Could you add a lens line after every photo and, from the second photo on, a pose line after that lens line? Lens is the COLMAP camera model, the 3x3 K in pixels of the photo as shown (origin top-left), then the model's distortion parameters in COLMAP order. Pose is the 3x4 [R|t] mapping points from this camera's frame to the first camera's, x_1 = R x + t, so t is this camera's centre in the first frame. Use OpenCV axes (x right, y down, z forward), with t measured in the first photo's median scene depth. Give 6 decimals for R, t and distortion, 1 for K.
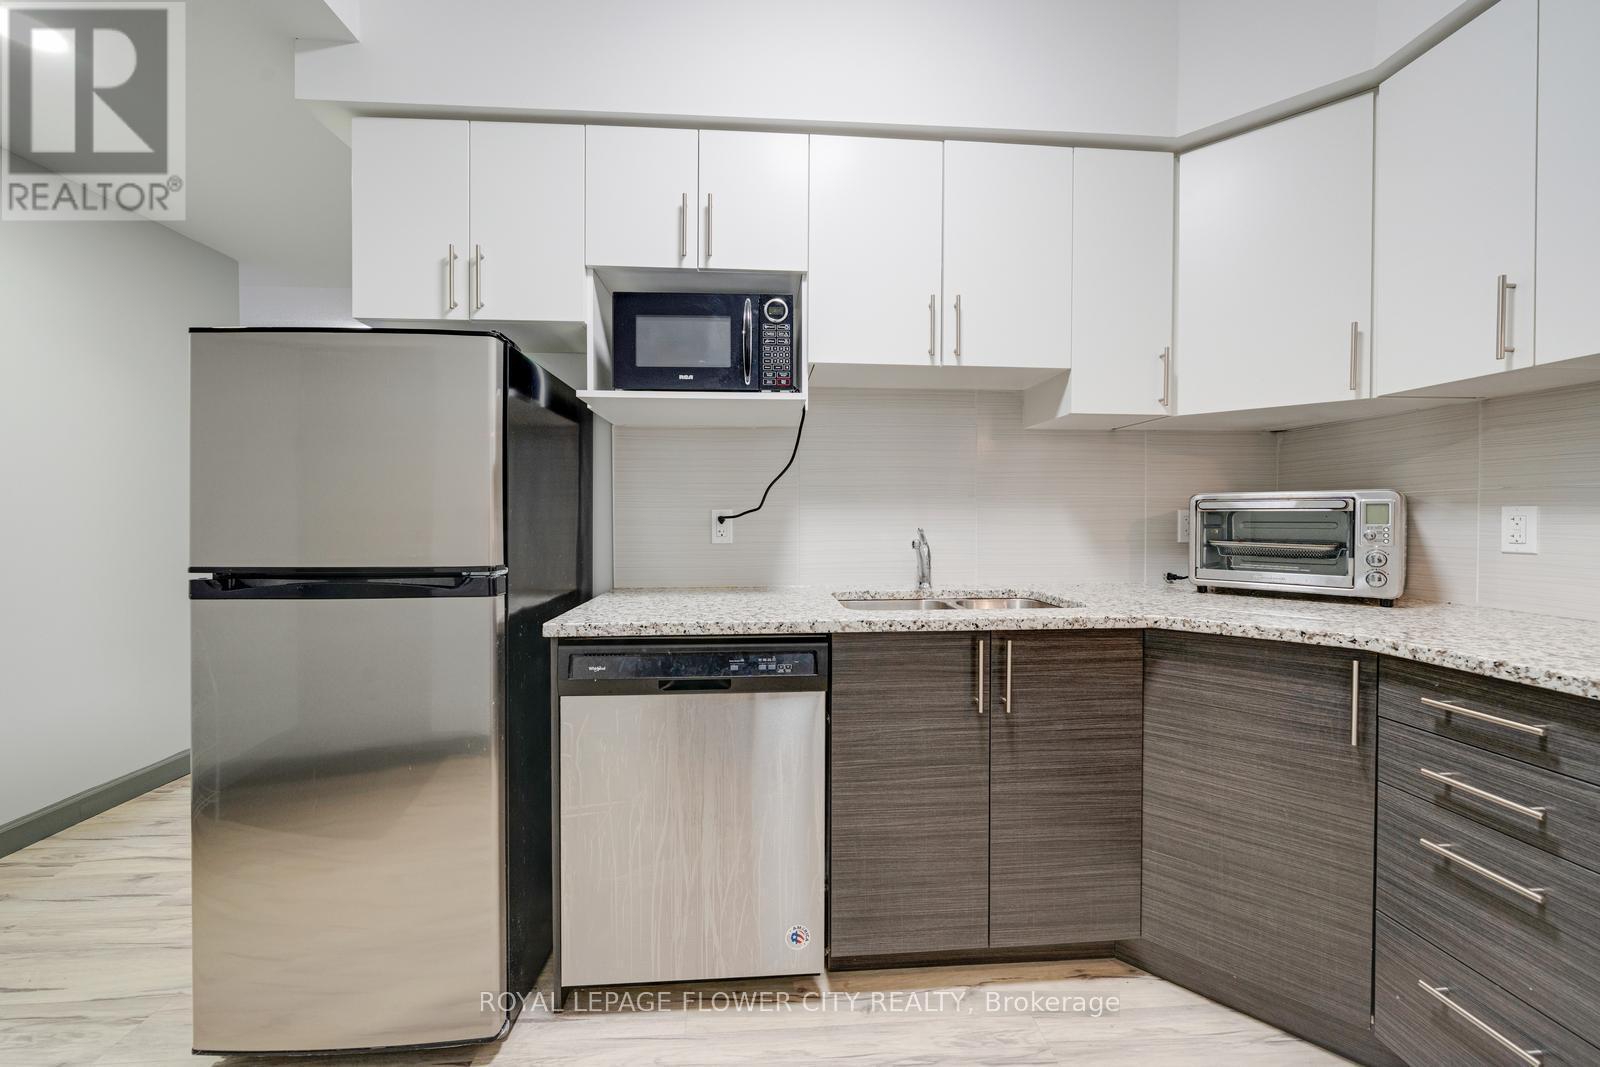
lens RADIAL K [[609.6, 0, 805.0], [0, 609.6, 517.5], [0, 0, 1]] dist [-0.001611, 0.000158]
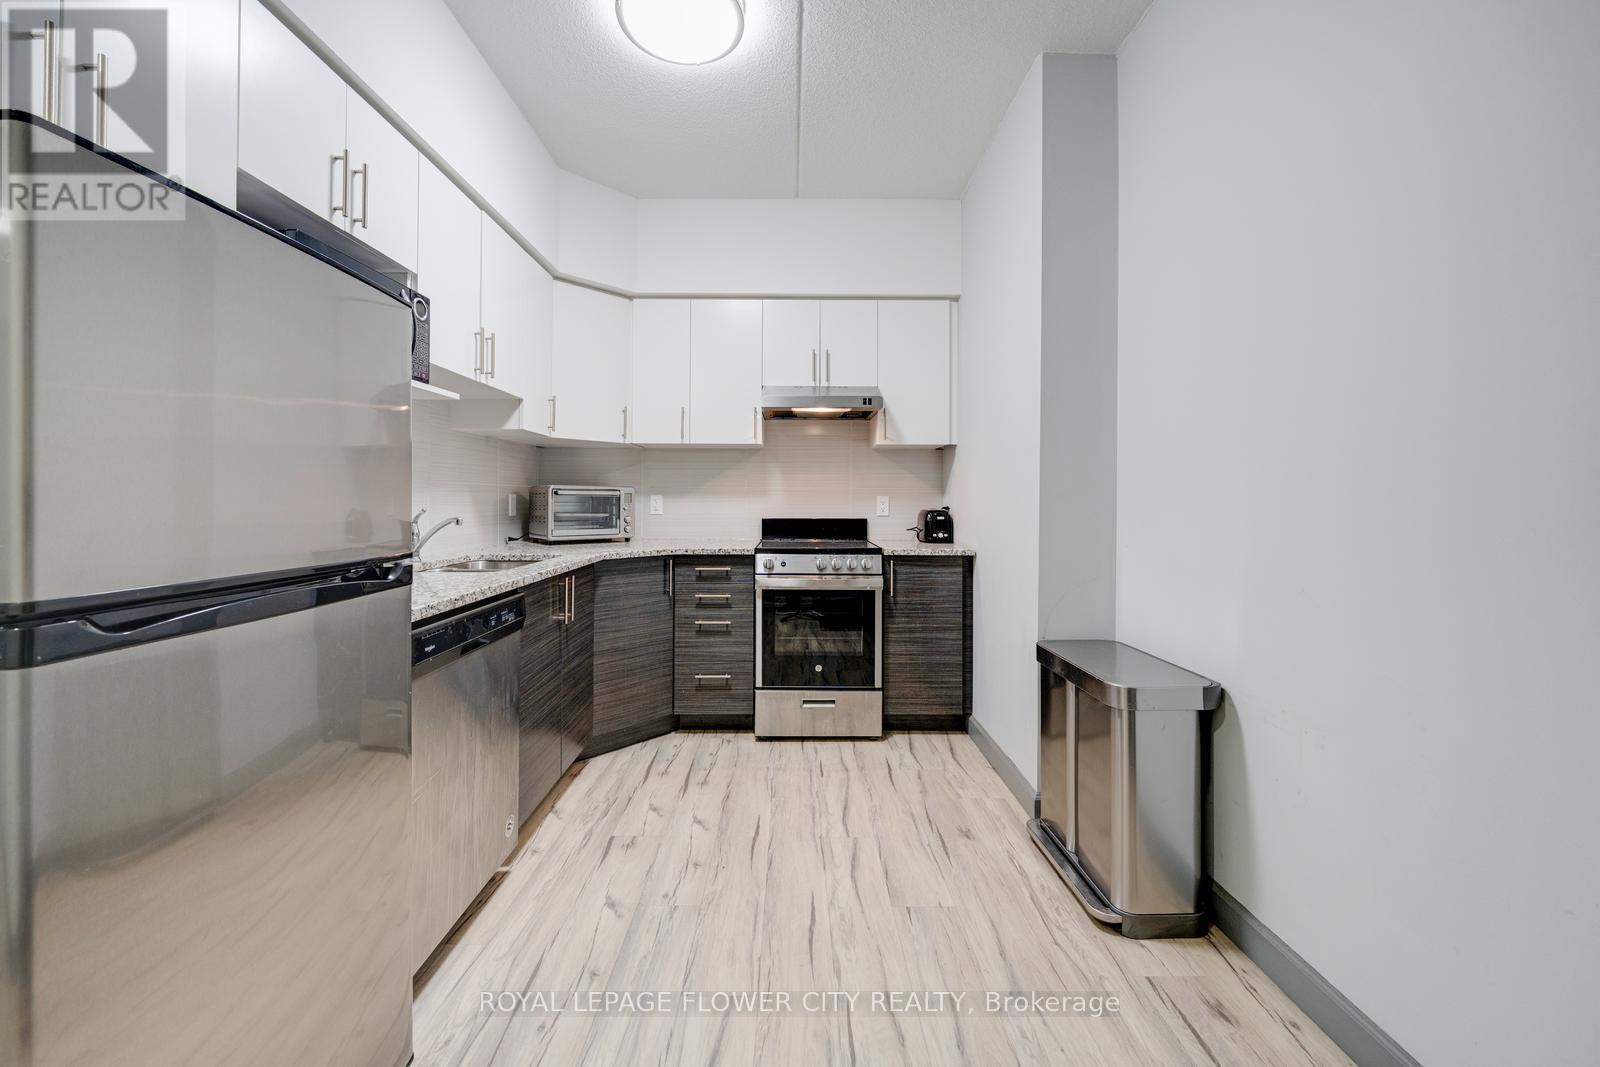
lens RADIAL K [[609.6, 0, 793.0], [0, 609.6, 494.3], [0, 0, 1]] dist [-0.001611, 0.000158]
pose [[0.066645, 0.008112, 0.997744, -1.228306], [0.000331, 0.999967, -0.008152, -0.001747], [-0.997777, 0.000874, 0.066640, 0.306959]]
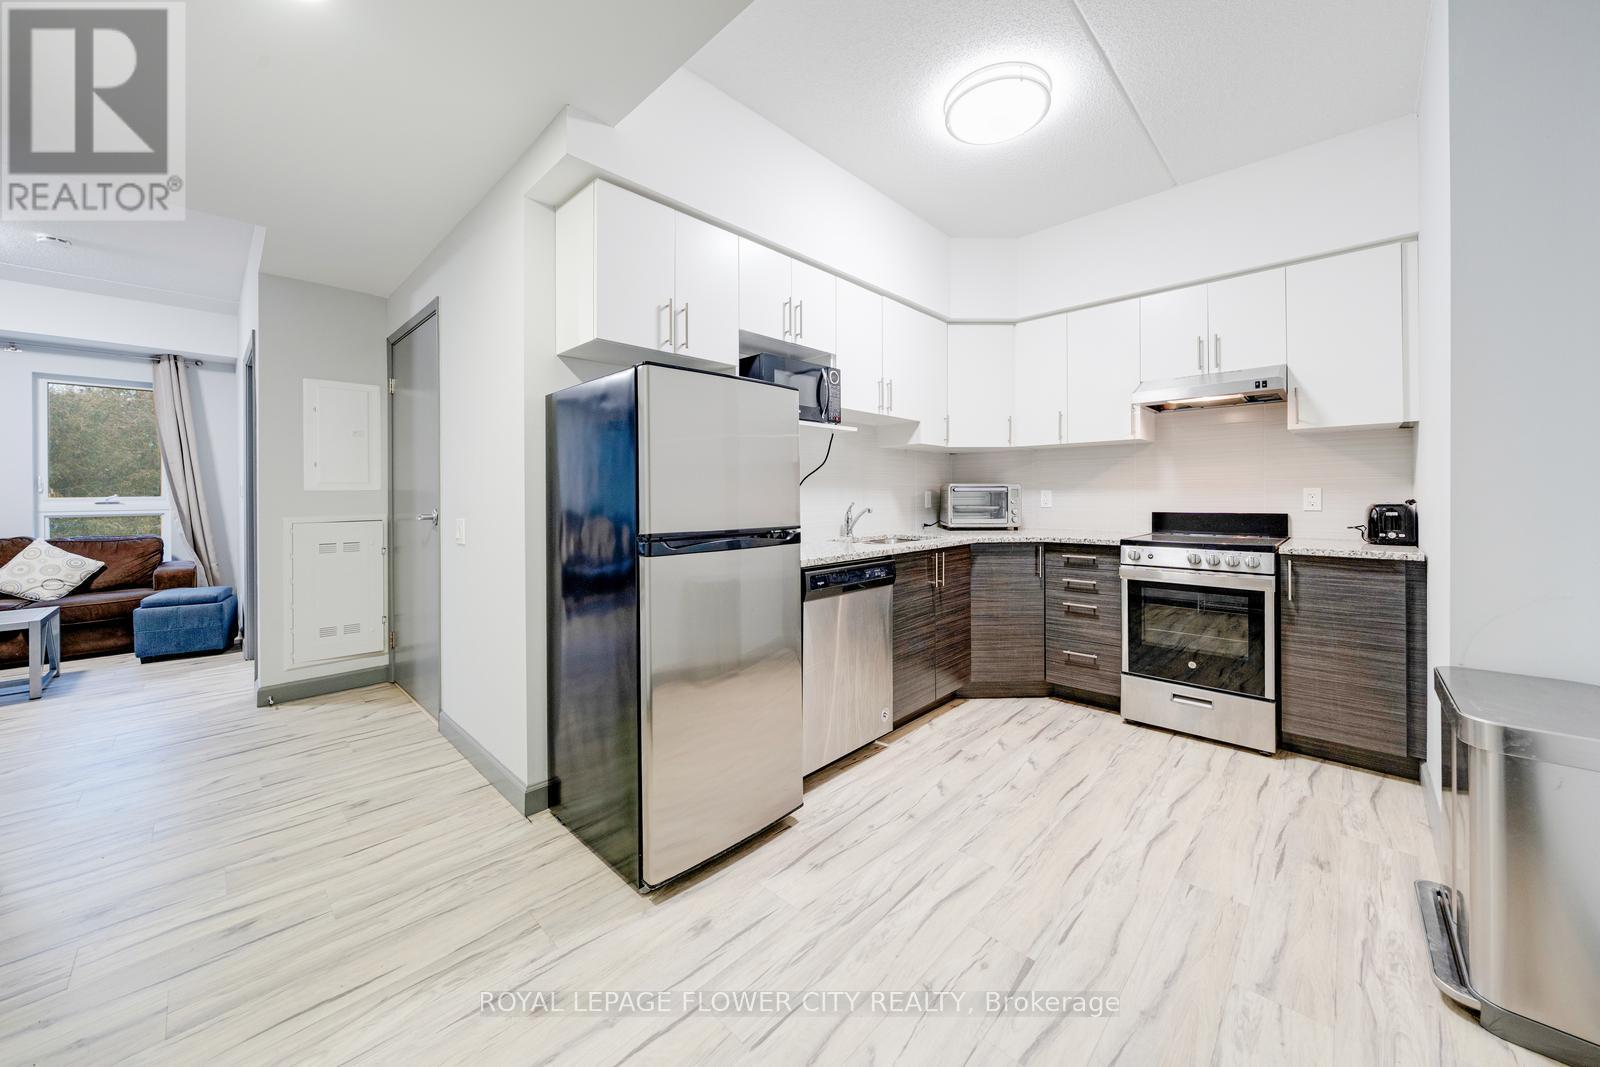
lens RADIAL K [[573.5, 0, 811.3], [0, 573.5, 488.5], [0, 0, 1]] dist [-0.009128, -0.000450]
pose [[0.733124, 0.002738, 0.680090, -1.371900], [0.009046, 0.999864, -0.013778, -0.000663], [-0.680035, 0.016253, 0.733000, -0.169622]]
